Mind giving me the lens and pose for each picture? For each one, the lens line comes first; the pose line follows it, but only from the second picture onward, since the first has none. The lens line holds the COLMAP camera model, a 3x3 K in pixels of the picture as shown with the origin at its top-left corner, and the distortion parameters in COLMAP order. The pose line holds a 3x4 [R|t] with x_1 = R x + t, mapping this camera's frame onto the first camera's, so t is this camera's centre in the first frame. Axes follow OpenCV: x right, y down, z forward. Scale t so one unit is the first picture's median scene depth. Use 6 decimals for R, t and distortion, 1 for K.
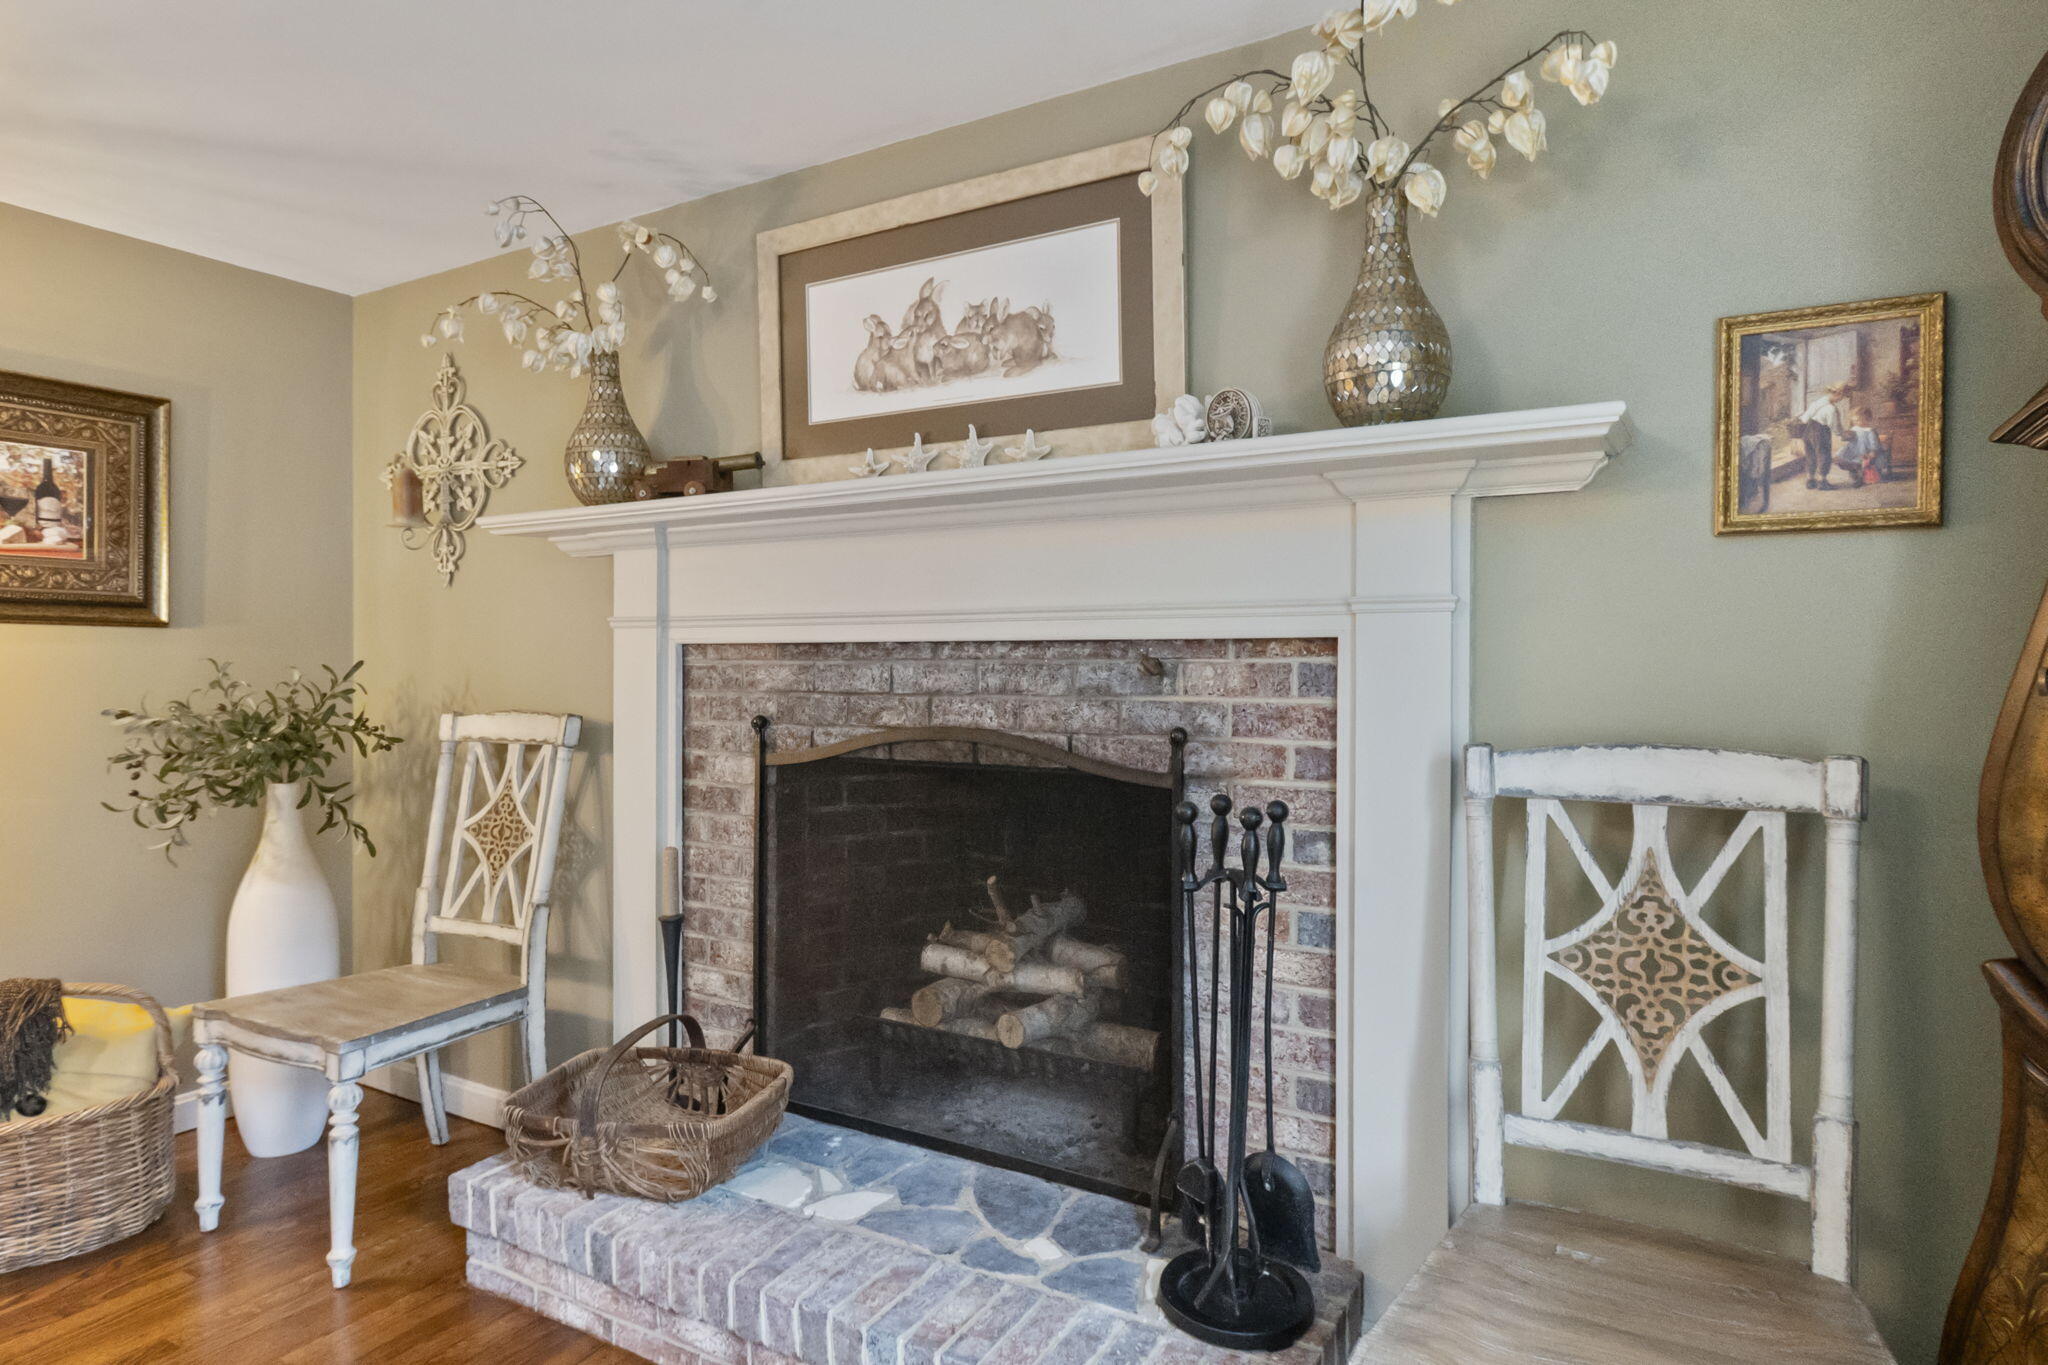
lens RADIAL K [[986.9, 0, 1036.6], [0, 986.9, 669.6], [0, 0, 1]] dist [0.001354, -0.000685]
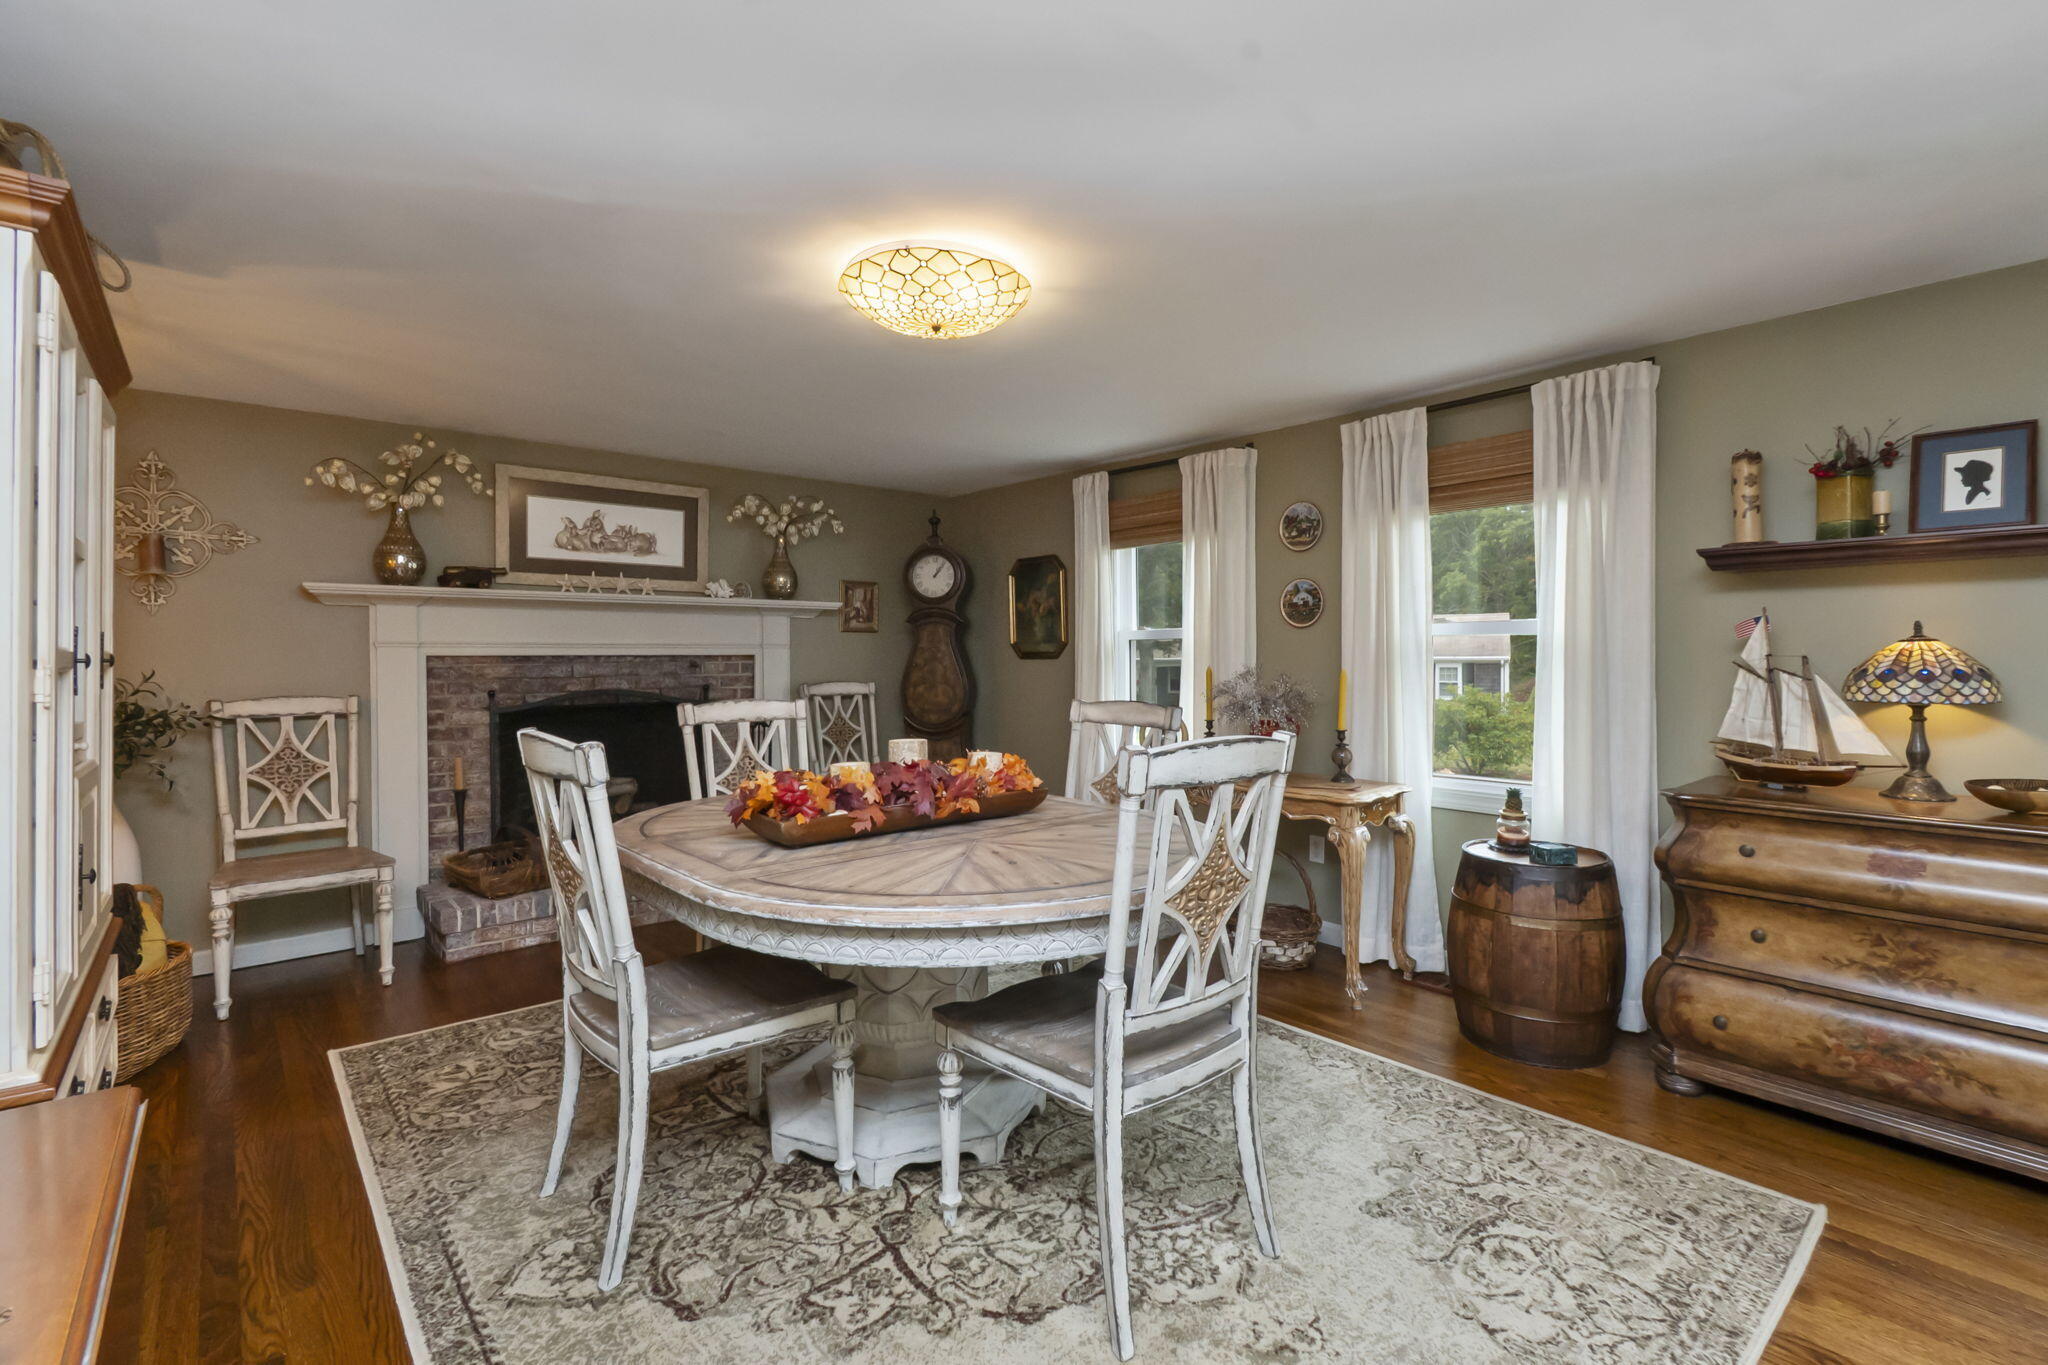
lens RADIAL K [[925.7, 0, 1026.1], [0, 925.7, 662.4], [0, 0, 1]] dist [0.007435, -0.001231]
pose [[0.448054, -0.010620, 0.893944, -1.692863], [0.010411, 0.999924, 0.006661, -0.015135], [-0.893946, 0.006323, 0.448130, -0.996882]]
